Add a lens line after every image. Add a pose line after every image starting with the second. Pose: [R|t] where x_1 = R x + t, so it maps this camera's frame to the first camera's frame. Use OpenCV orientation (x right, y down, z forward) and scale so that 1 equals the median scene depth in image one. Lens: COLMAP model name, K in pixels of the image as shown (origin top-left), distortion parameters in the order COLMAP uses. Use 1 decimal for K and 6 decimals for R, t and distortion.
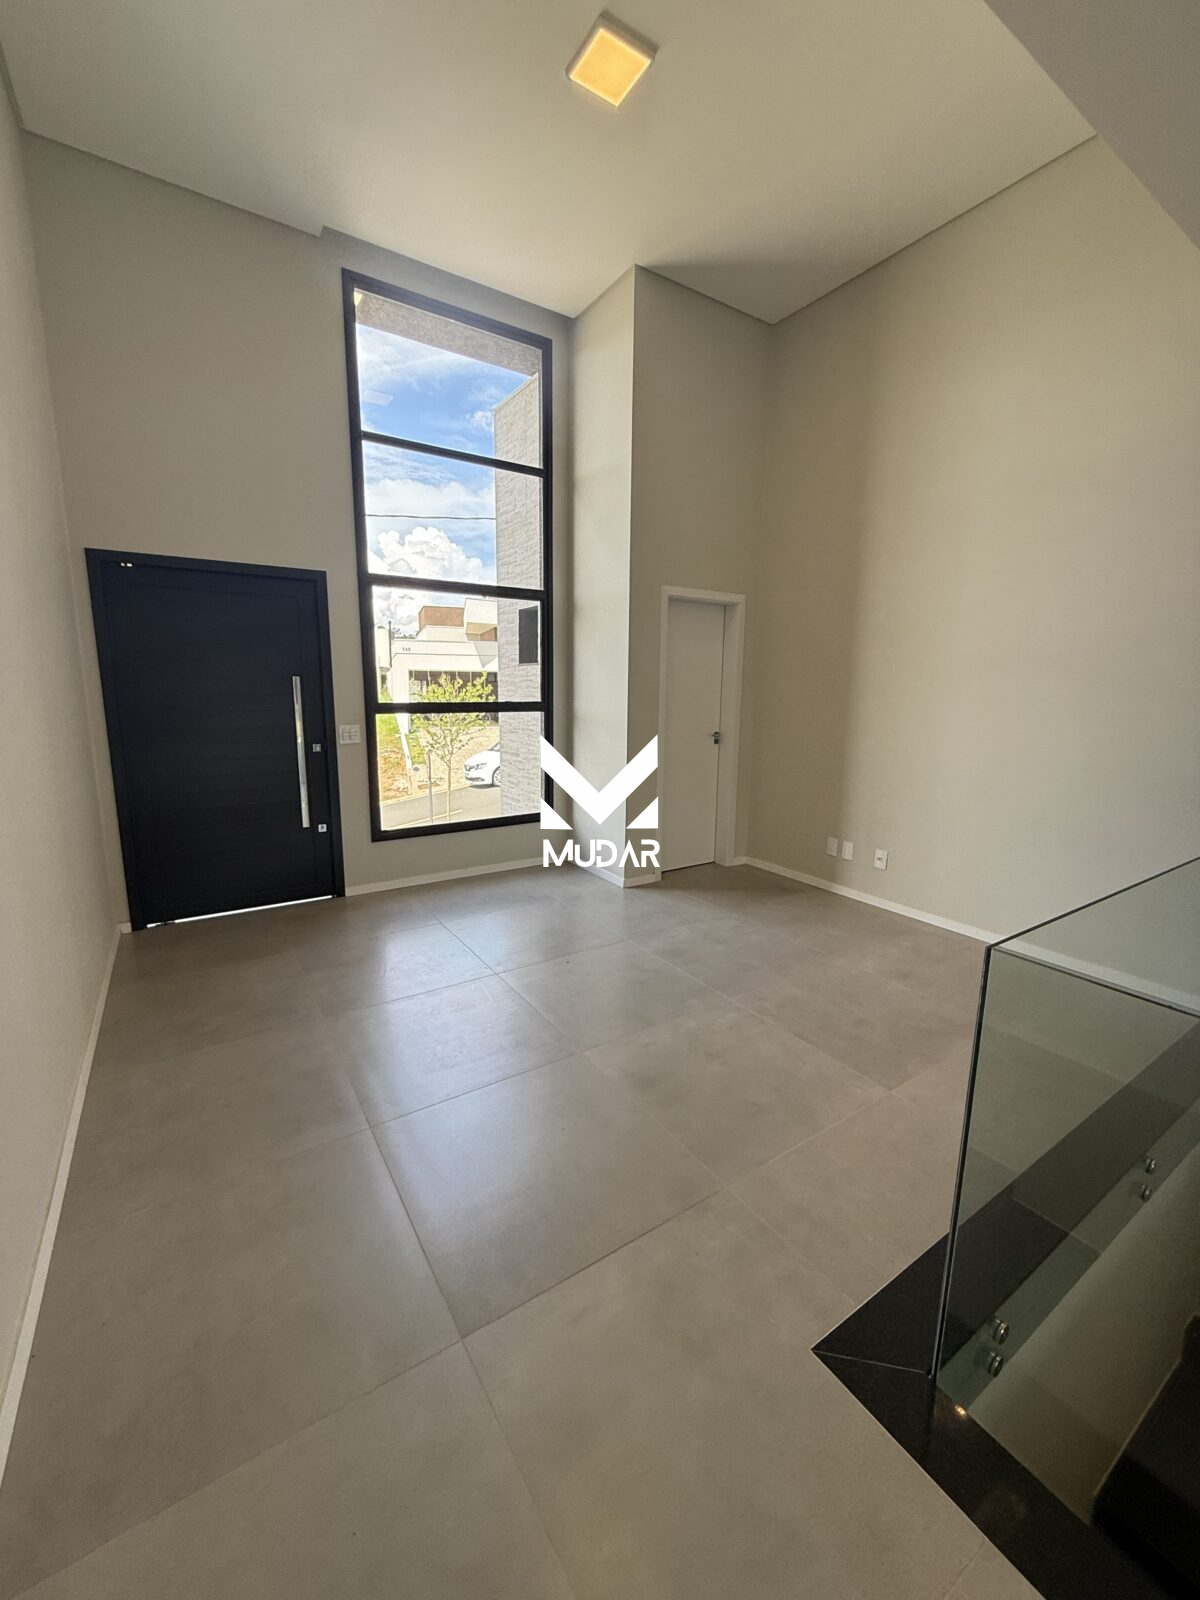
lens RADIAL K [[638.8, 0, 601.5], [0, 638.8, 794.2], [0, 0, 1]] dist [-0.001722, 0.000673]
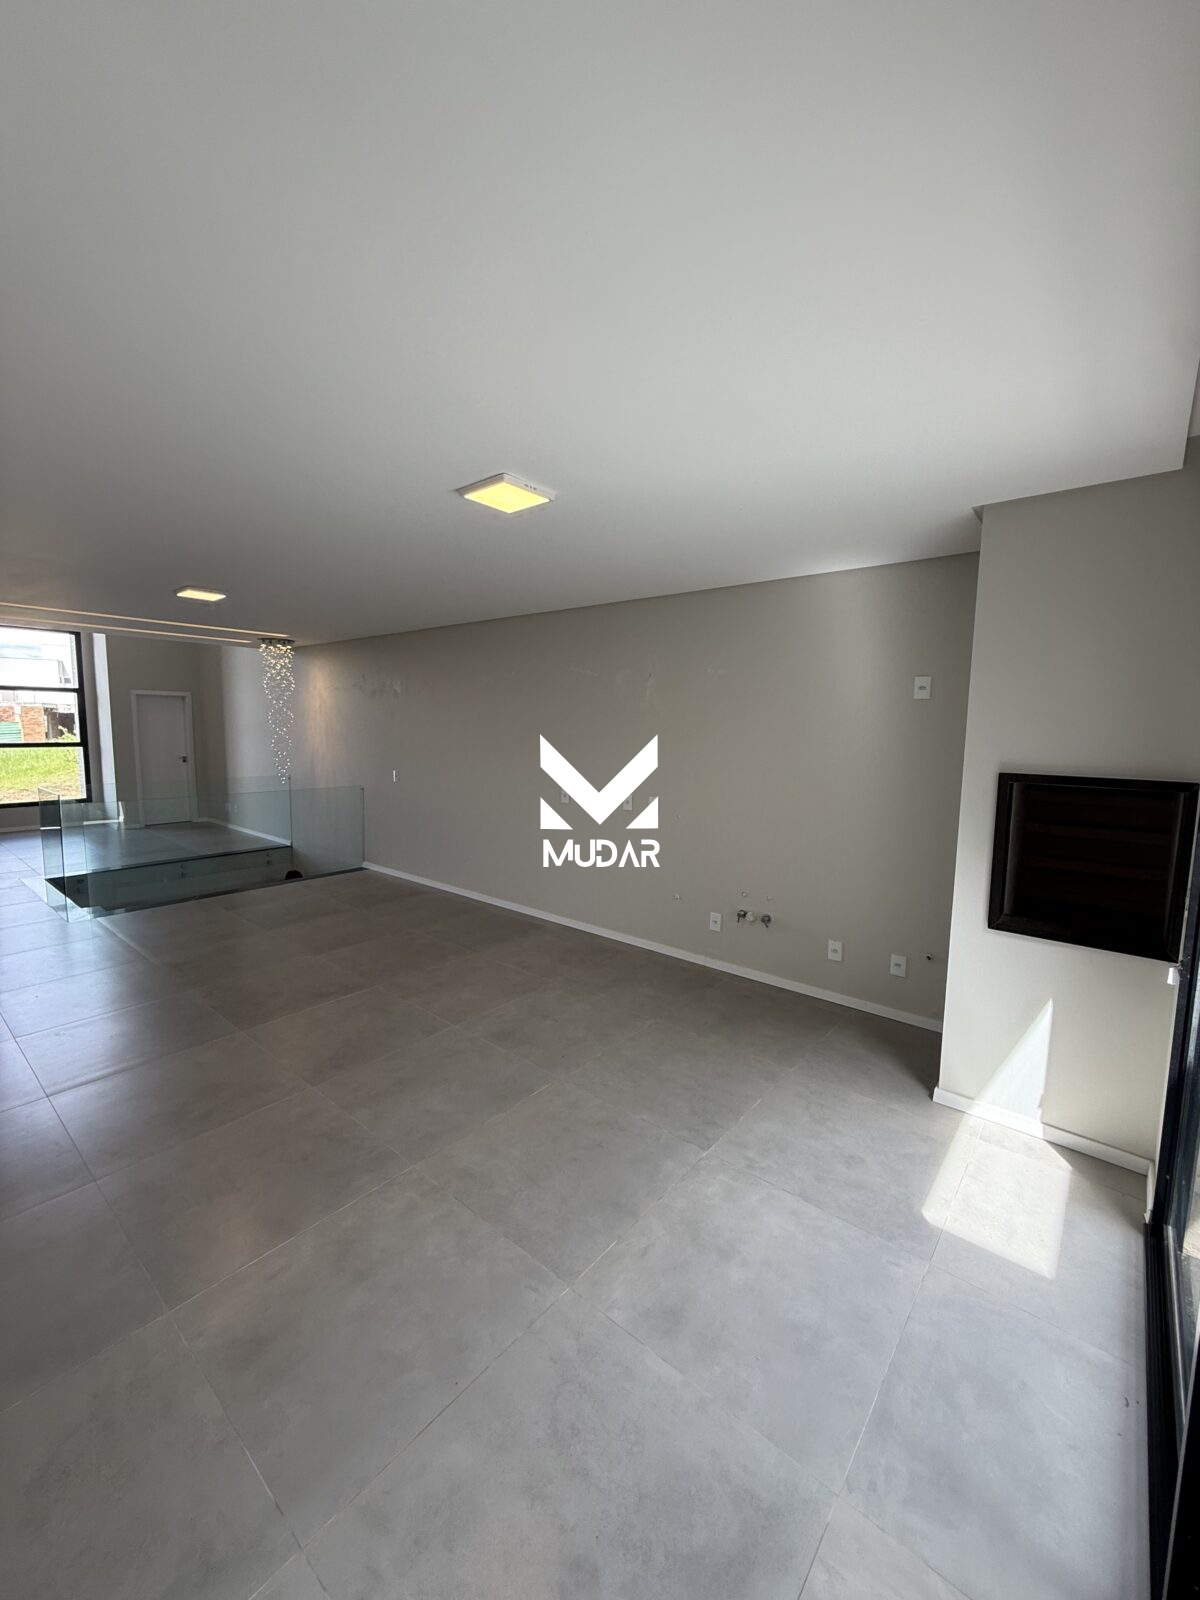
lens RADIAL K [[638.3, 0, 602.4], [0, 638.3, 793.9], [0, 0, 1]] dist [0.000646, 0.000034]
pose [[0.957869, -0.027308, 0.285903, 1.056219], [0.044586, 0.997540, -0.054101, 0.232550], [-0.283722, 0.064569, 0.956730, -1.612870]]
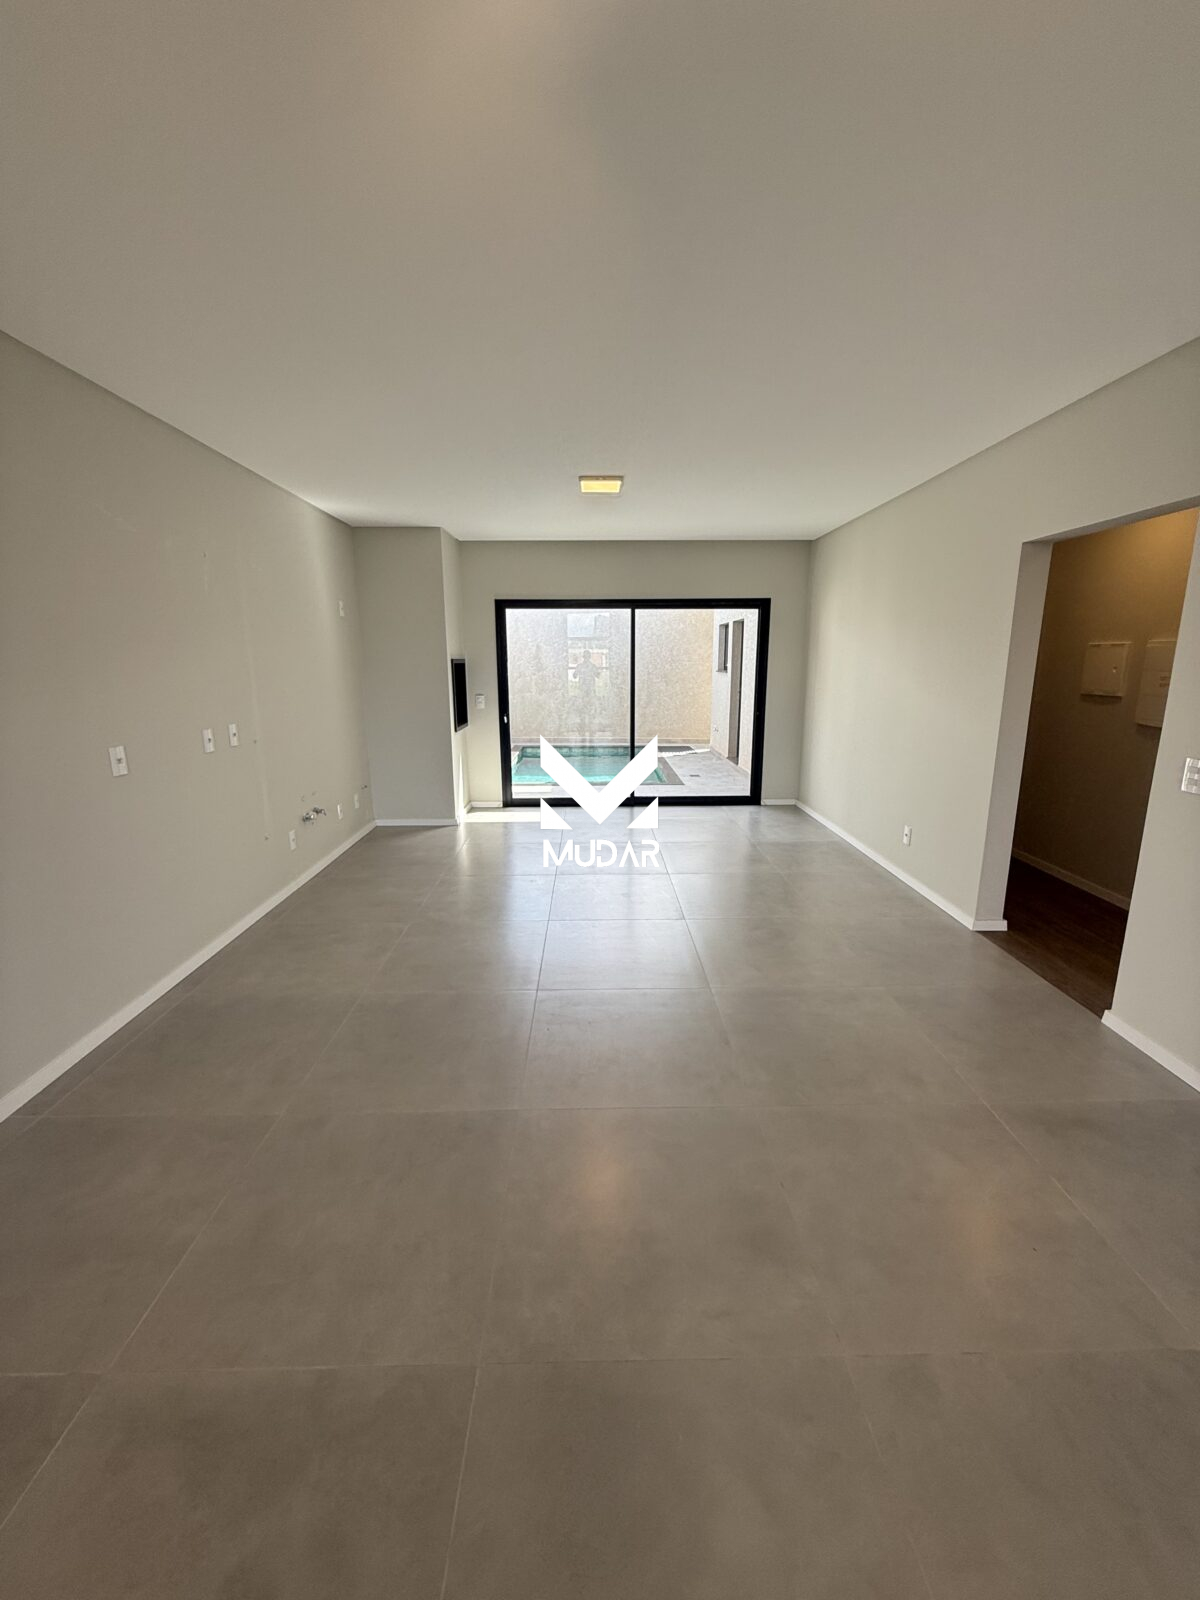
lens RADIAL K [[638.8, 0, 601.5], [0, 638.8, 794.2], [0, 0, 1]] dist [-0.001722, 0.000673]
pose [[-0.843583, -0.118487, 0.523764, 0.587556], [0.087757, 0.931824, 0.352140, 0.009594], [-0.529780, 0.343023, -0.775673, -0.121222]]
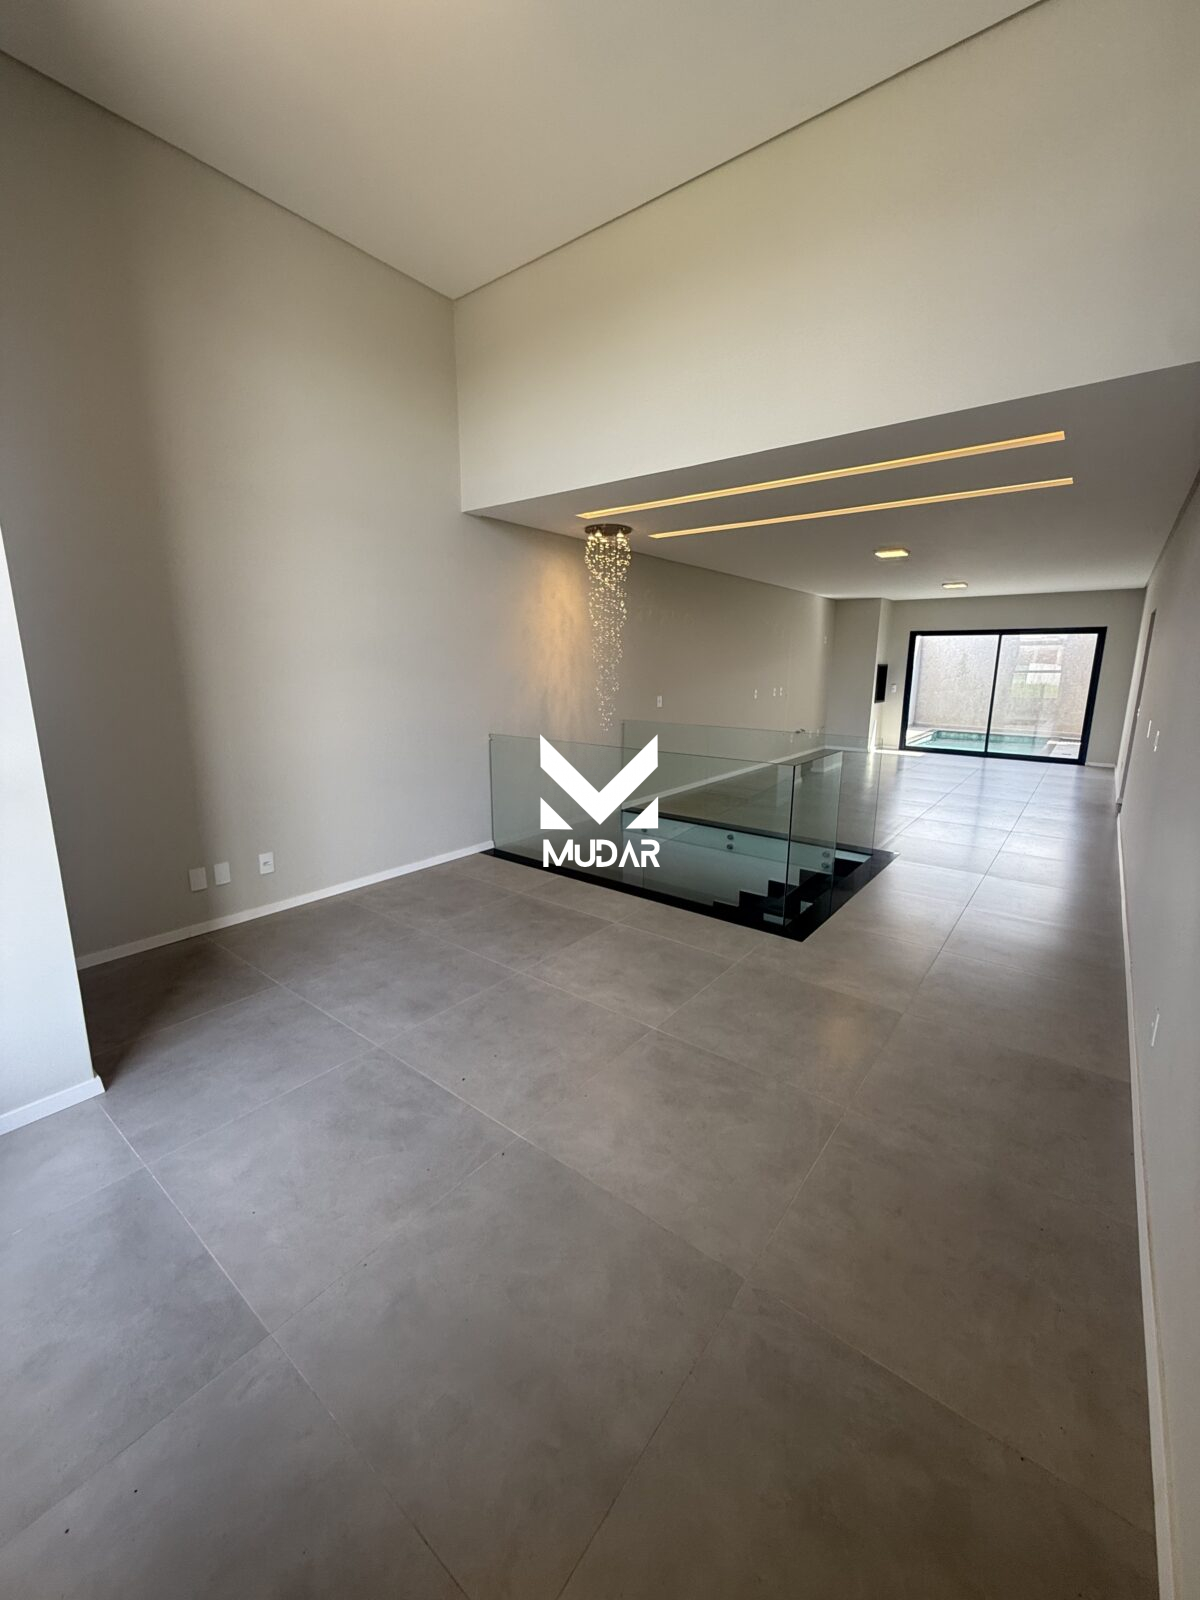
lens RADIAL K [[638.8, 0, 601.5], [0, 638.8, 794.2], [0, 0, 1]] dist [-0.001722, 0.000673]
pose [[-0.318365, -0.205557, 0.925413, -0.554505], [0.153367, 0.952178, 0.264265, -0.164055], [-0.935480, 0.226061, -0.271615, 0.774643]]
